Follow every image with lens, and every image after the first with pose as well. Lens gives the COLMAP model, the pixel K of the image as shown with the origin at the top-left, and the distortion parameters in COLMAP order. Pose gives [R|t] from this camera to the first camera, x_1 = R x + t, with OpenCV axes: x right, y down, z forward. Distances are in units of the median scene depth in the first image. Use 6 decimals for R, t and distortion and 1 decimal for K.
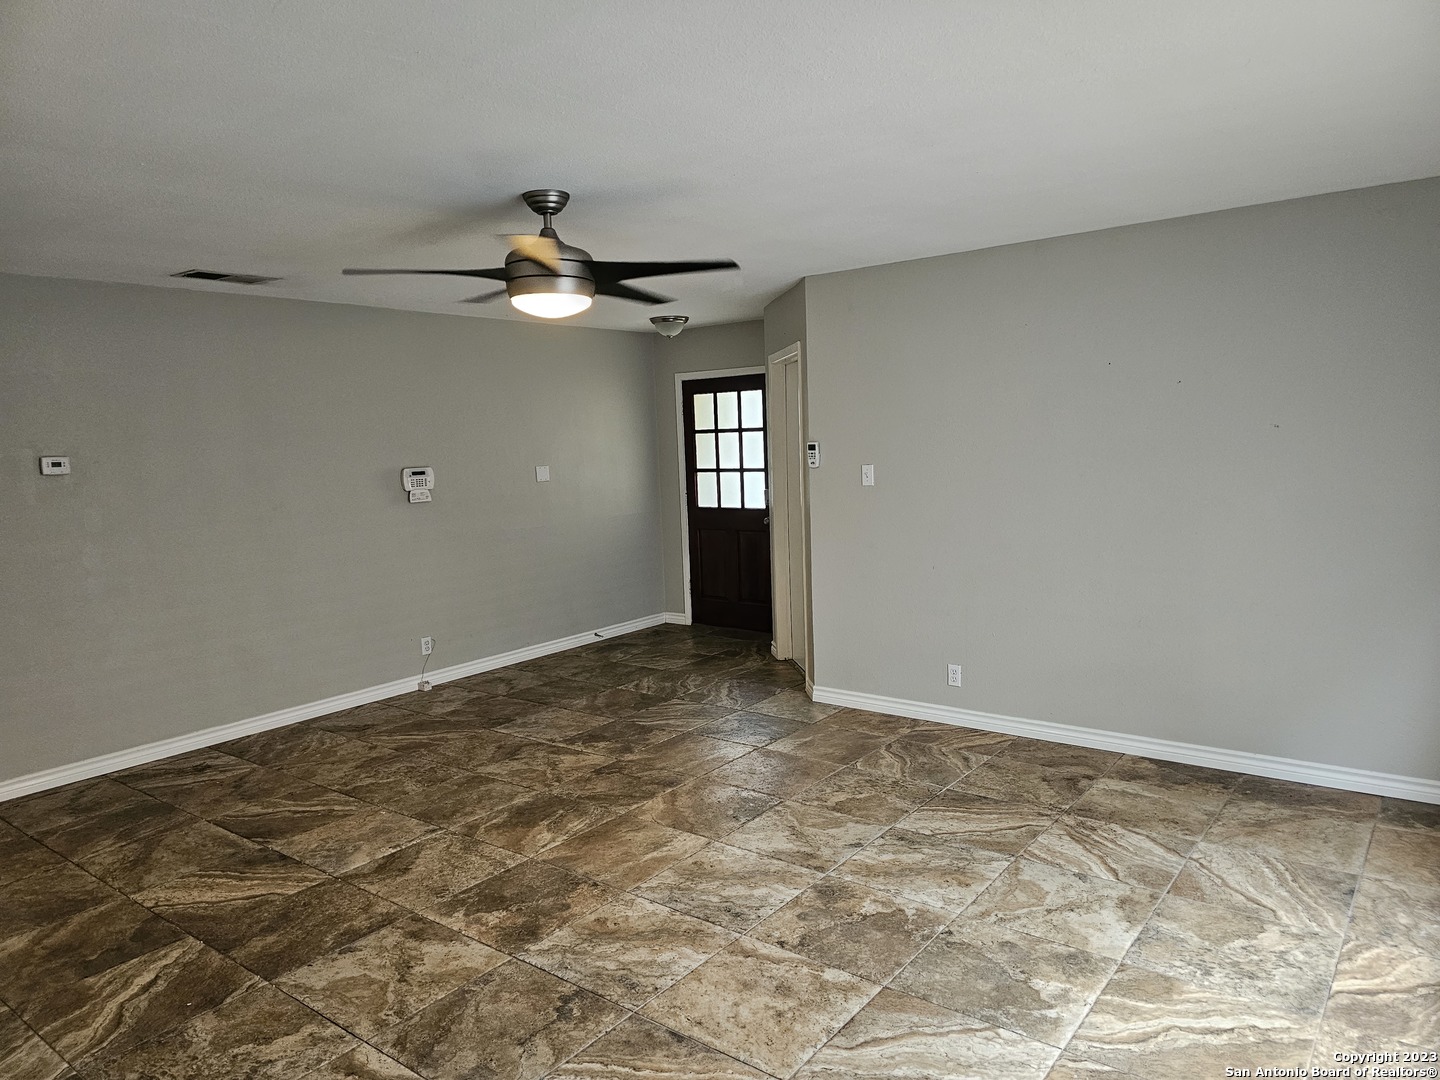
lens RADIAL K [[963.8, 0, 739.2], [0, 963.8, 551.0], [0, 0, 1]] dist [0.073537, -0.073986]
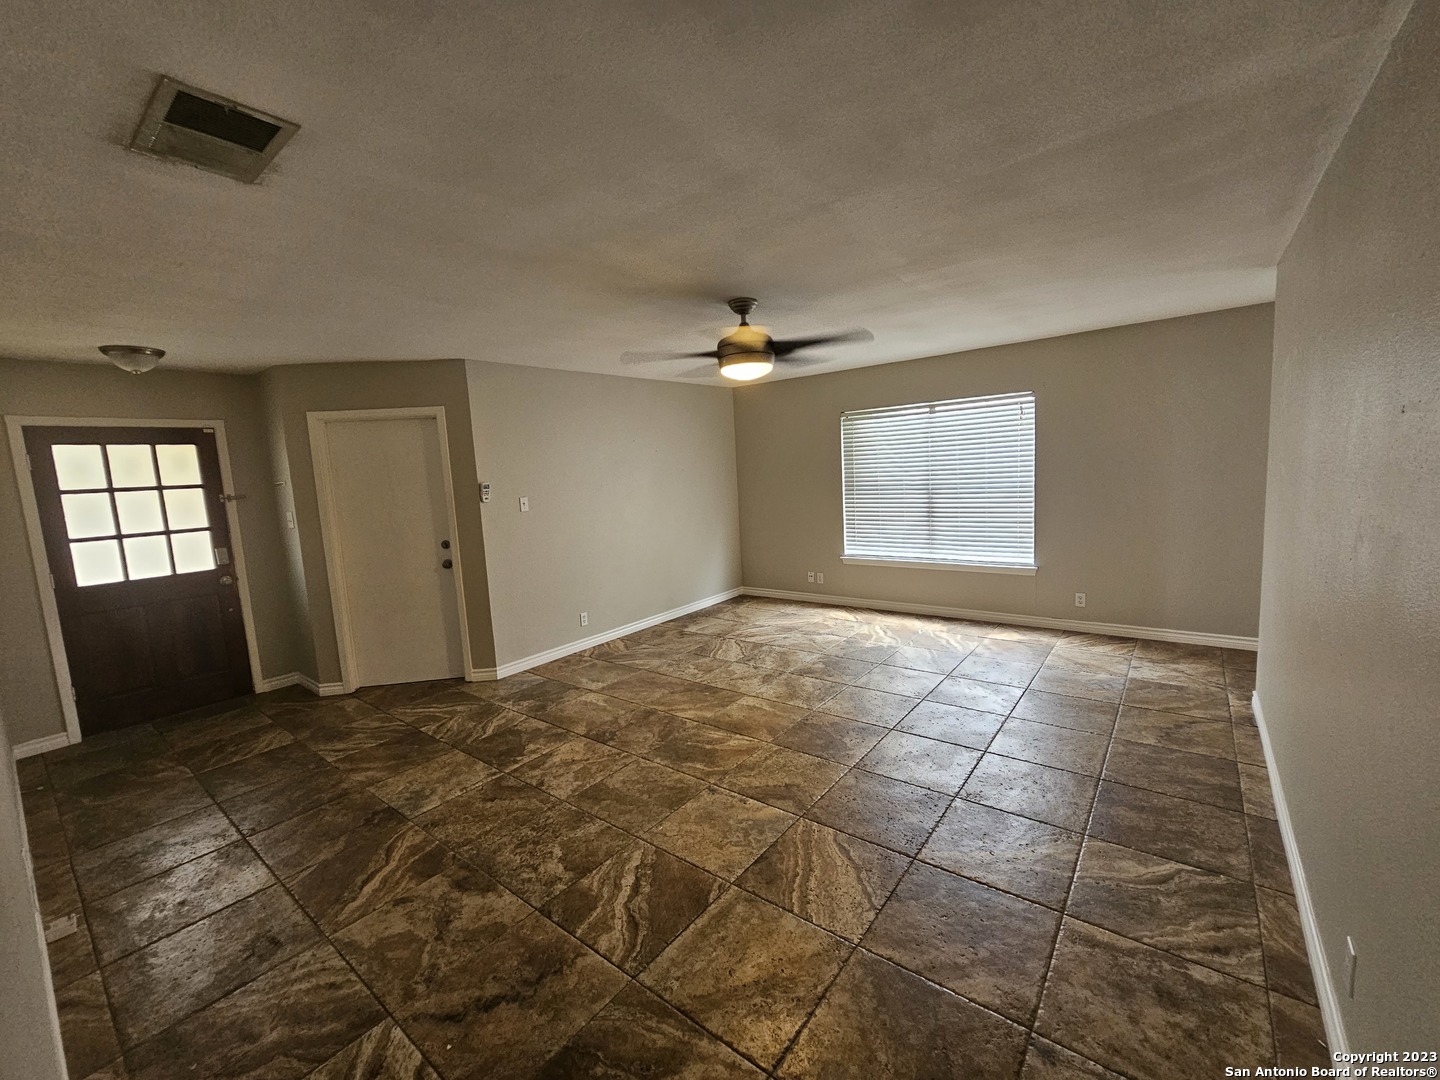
lens RADIAL K [[590.4, 0, 716.1], [0, 590.4, 535.6], [0, 0, 1]] dist [-0.006484, 0.002519]
pose [[0.027623, -0.083752, 0.996104, -0.931465], [0.173917, 0.981689, 0.077717, -0.063135], [-0.984373, 0.171093, 0.041683, 0.856842]]
